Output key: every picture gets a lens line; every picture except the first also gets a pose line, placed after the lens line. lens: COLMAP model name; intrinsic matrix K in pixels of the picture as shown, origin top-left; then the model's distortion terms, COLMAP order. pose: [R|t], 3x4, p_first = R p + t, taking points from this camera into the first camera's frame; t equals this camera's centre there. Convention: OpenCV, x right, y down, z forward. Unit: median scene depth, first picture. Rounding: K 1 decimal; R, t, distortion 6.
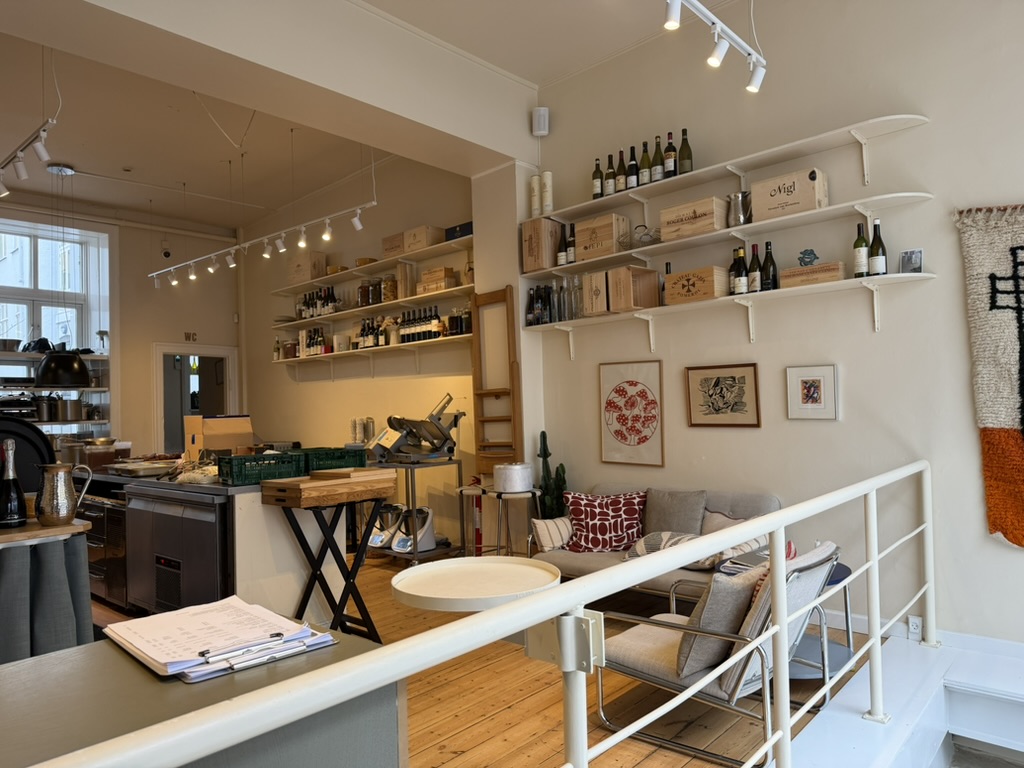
lens RADIAL K [[717.3, 0, 517.0], [0, 717.3, 391.4], [0, 0, 1]] dist [0.030881, -0.047958]
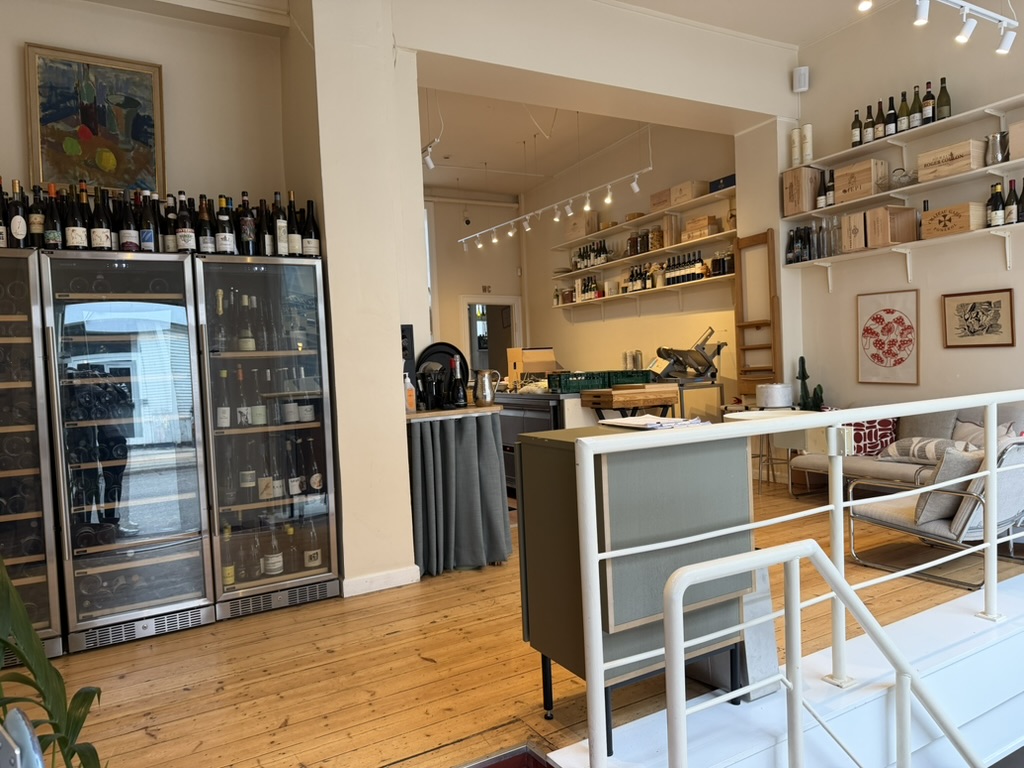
lens RADIAL K [[717.3, 0, 496.1], [0, 717.3, 392.3], [0, 0, 1]] dist [0.030881, -0.047958]
pose [[0.938818, 0.004270, -0.344386, -0.025479], [0.022736, 0.996974, 0.074342, 0.016374], [0.343662, -0.077624, 0.935880, -0.257561]]
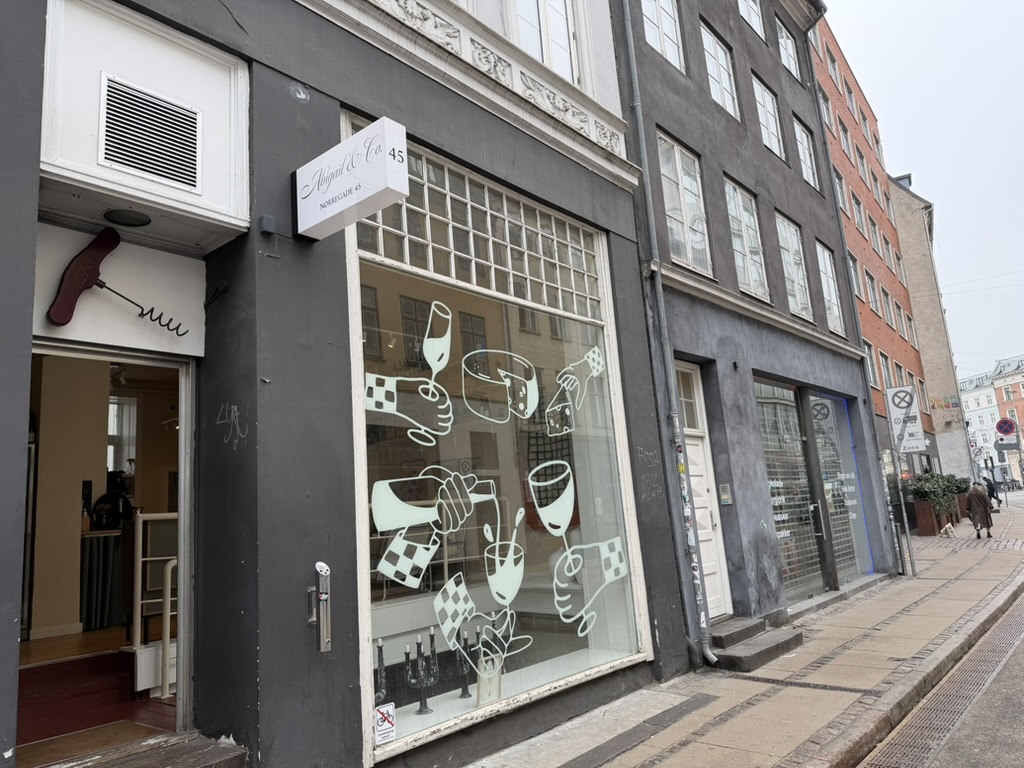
lens RADIAL K [[717.3, 0, 516.2], [0, 717.3, 376.2], [0, 0, 1]] dist [0.030881, -0.047958]
pose [[0.998940, -0.045175, 0.008883, 0.420047], [0.046029, 0.984271, -0.170563, 0.073312], [-0.001038, 0.170791, 0.985307, -0.933601]]
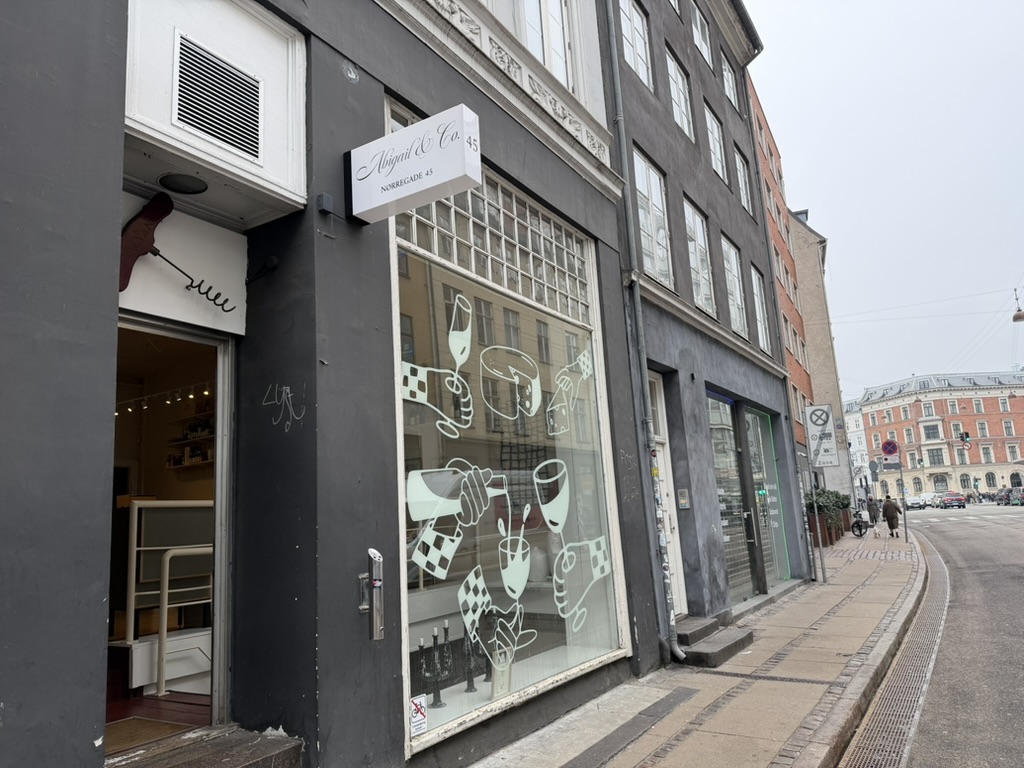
lens RADIAL K [[717.3, 0, 512.3], [0, 717.3, 380.6], [0, 0, 1]] dist [0.030881, -0.047958]
pose [[0.989508, -0.000035, 0.144477, 0.247789], [0.025188, 0.984728, -0.172270, 0.087300], [-0.142264, 0.174102, 0.974397, -0.929673]]
